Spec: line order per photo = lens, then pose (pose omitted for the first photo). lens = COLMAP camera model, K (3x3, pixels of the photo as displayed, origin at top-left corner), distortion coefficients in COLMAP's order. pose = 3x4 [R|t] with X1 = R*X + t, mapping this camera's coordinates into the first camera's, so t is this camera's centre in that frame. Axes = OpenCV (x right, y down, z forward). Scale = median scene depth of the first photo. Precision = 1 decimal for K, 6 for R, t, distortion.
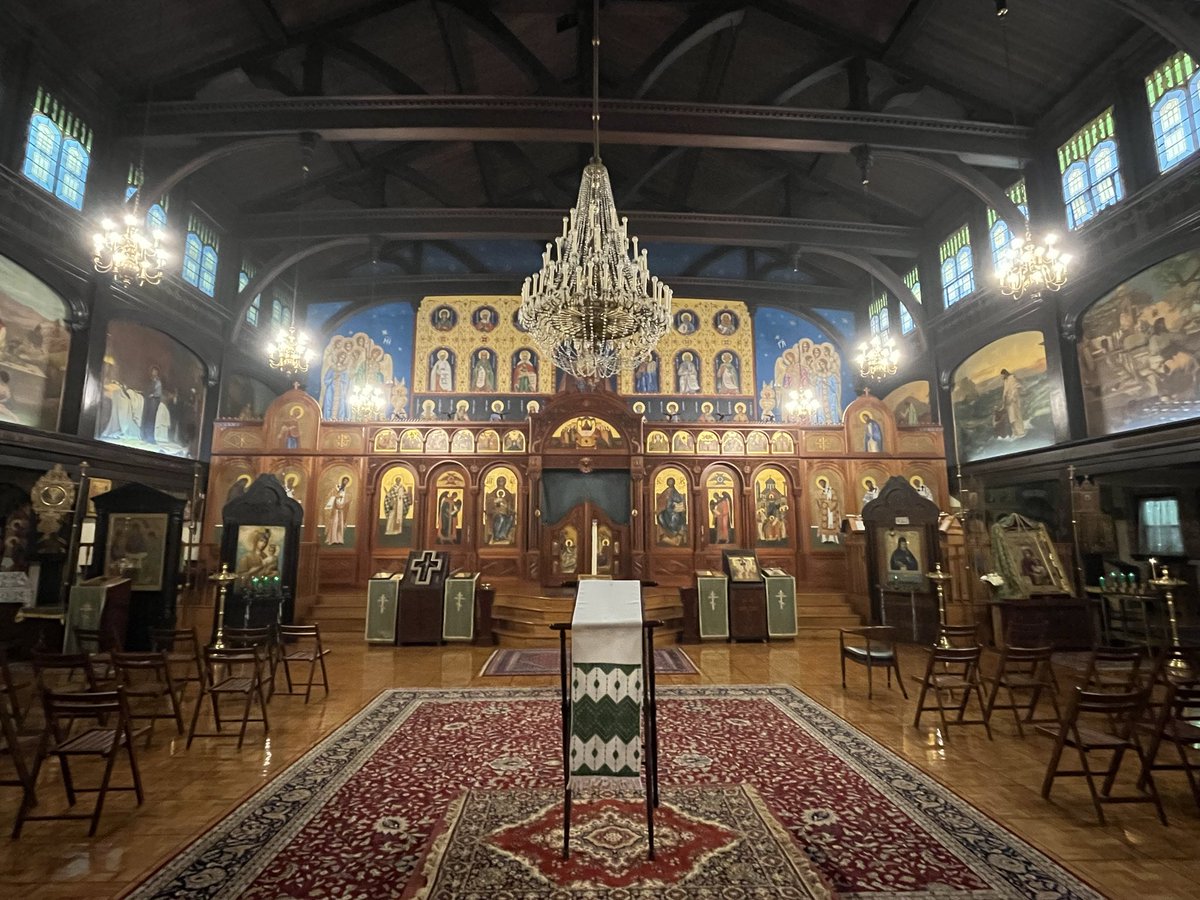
lens RADIAL K [[594.2, 0, 603.5], [0, 594.2, 447.5], [0, 0, 1]] dist [-0.000913, -0.001061]
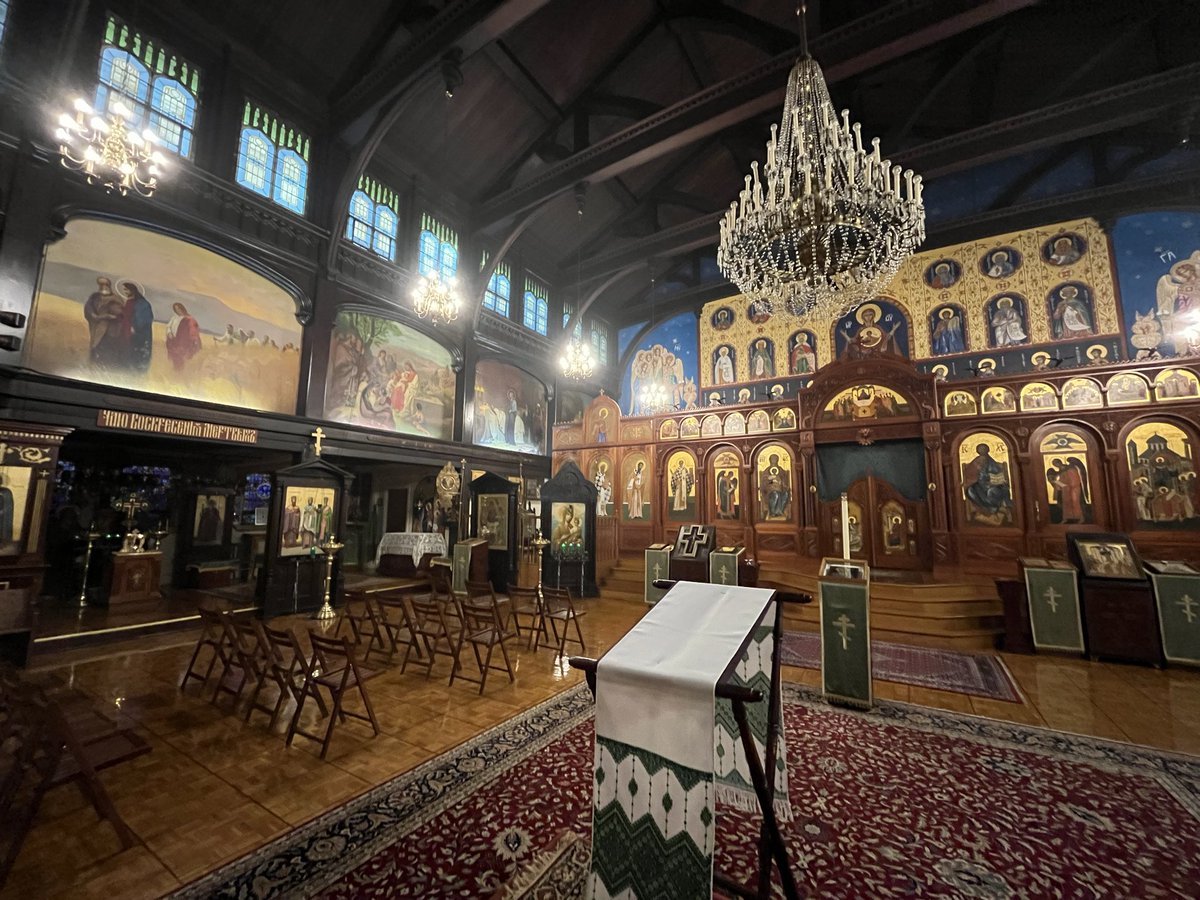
lens RADIAL K [[485.9, 0, 600.9], [0, 485.9, 448.4], [0, 0, 1]] dist [-0.002493, 0.000236]
pose [[0.828524, -0.065839, -0.556069, 0.062691], [0.075735, 0.997114, -0.005216, 0.026061], [0.554808, -0.037793, 0.831120, 0.174453]]
